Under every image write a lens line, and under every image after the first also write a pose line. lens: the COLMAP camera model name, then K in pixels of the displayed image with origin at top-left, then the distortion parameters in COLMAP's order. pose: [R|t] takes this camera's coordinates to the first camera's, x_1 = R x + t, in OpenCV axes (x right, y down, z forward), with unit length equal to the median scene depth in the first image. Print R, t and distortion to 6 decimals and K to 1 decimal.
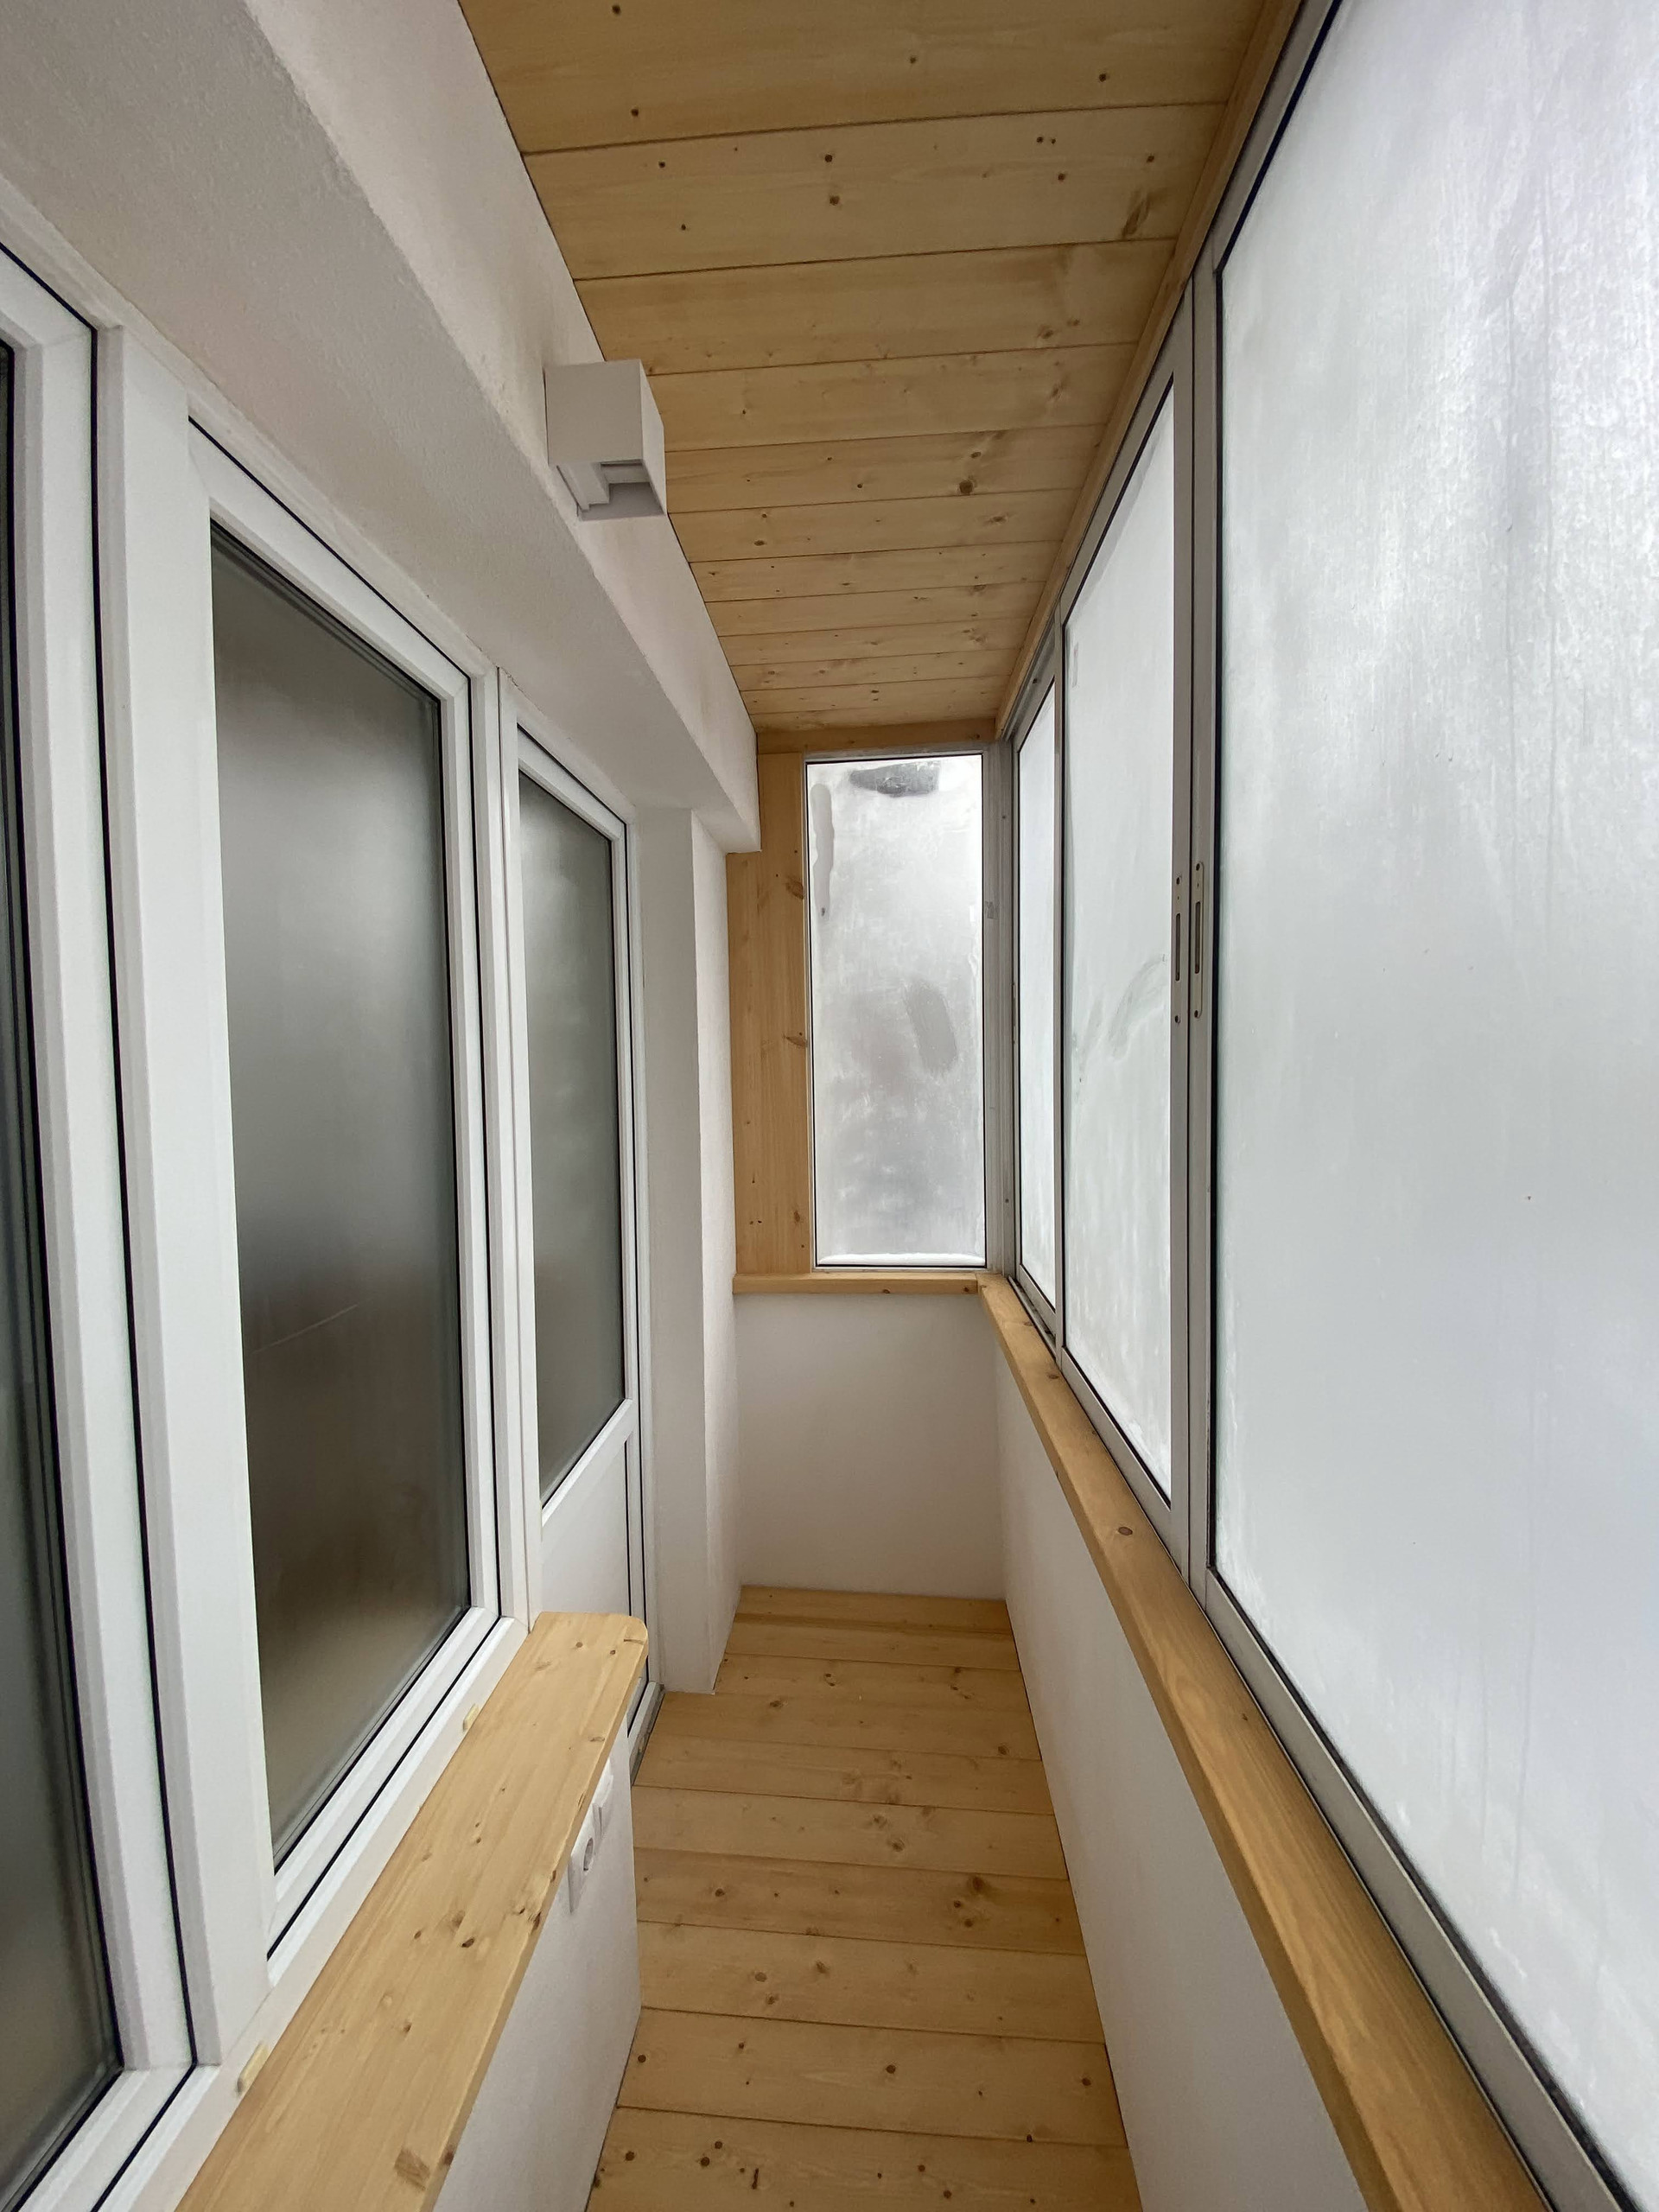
lens RADIAL K [[894.0, 0, 819.1], [0, 894.0, 1089.0], [0, 0, 1]] dist [0.007891, -0.015110]
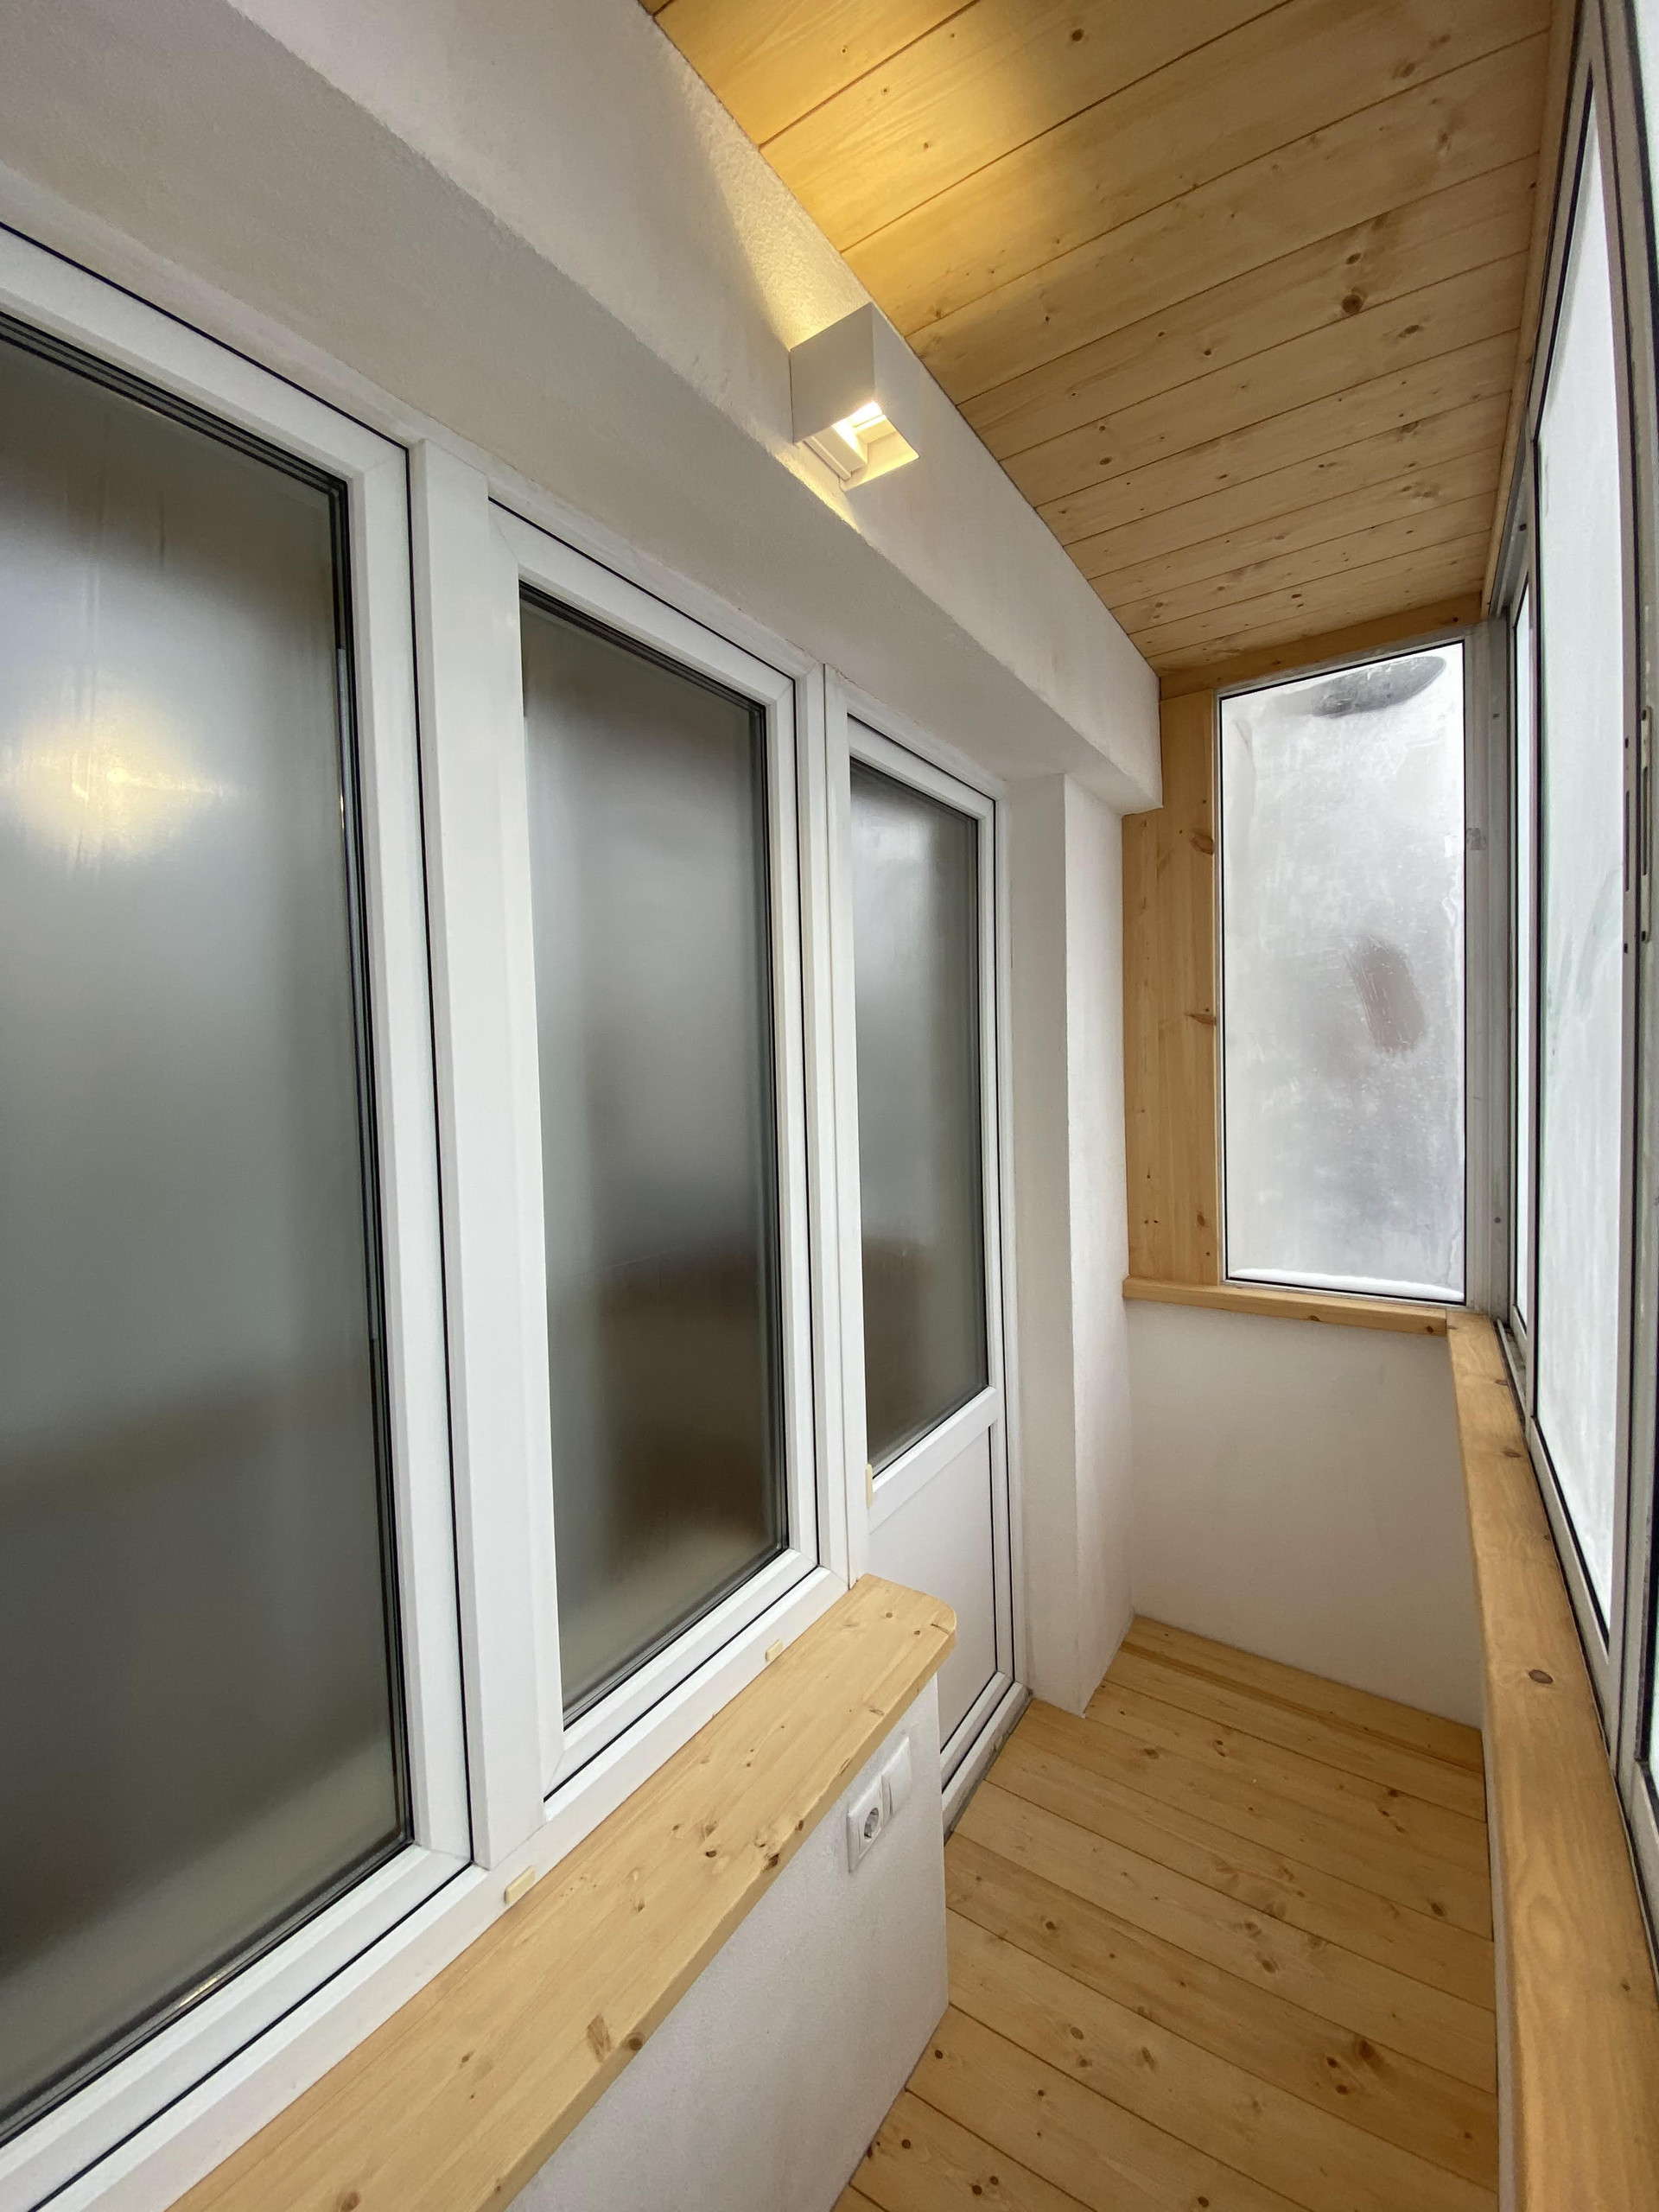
lens RADIAL K [[894.0, 0, 826.5], [0, 894.0, 1091.2], [0, 0, 1]] dist [0.007891, -0.015110]
pose [[0.866874, 0.009669, -0.498433, 0.142671], [-0.005142, 0.999932, 0.010454, 0.015576], [0.498500, -0.006499, 0.866865, 0.077637]]
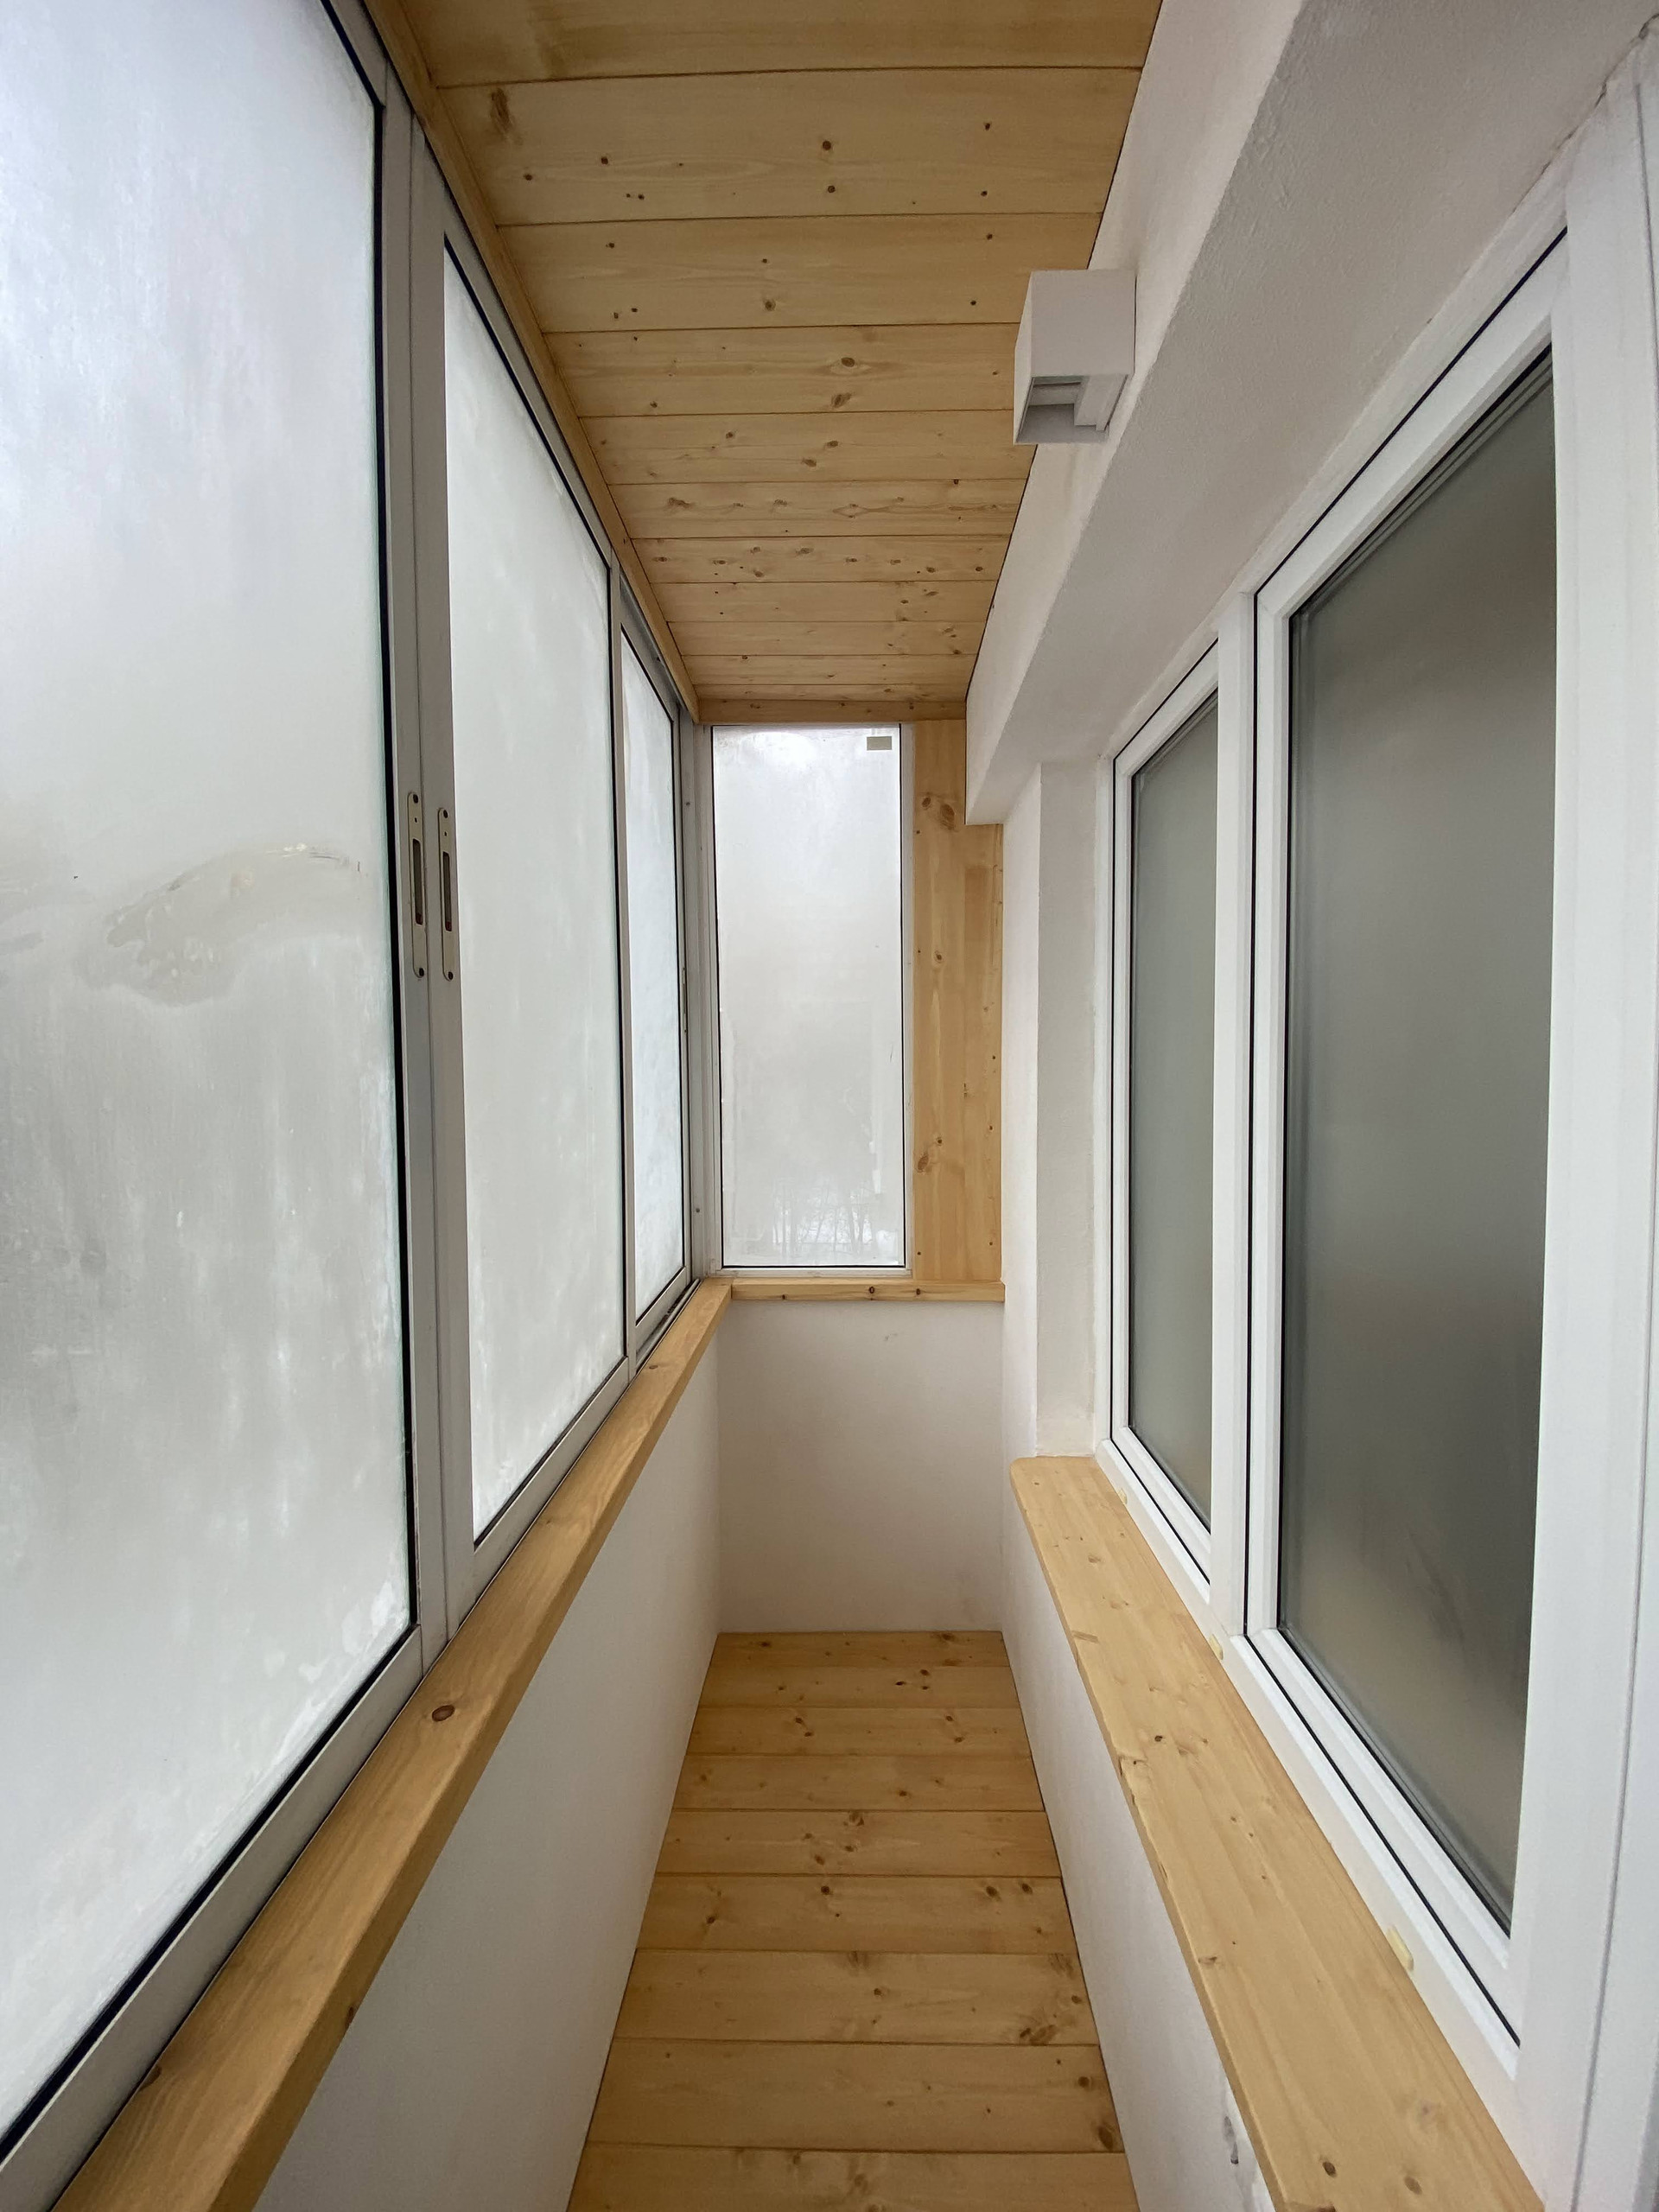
lens RADIAL K [[894.0, 0, 838.4], [0, 894.0, 1101.8], [0, 0, 1]] dist [0.007891, -0.015110]
pose [[-0.998756, 0.025338, -0.042951, 0.043008], [0.021929, 0.996708, 0.078051, -0.011371], [0.044787, 0.077012, -0.996024, 1.202942]]
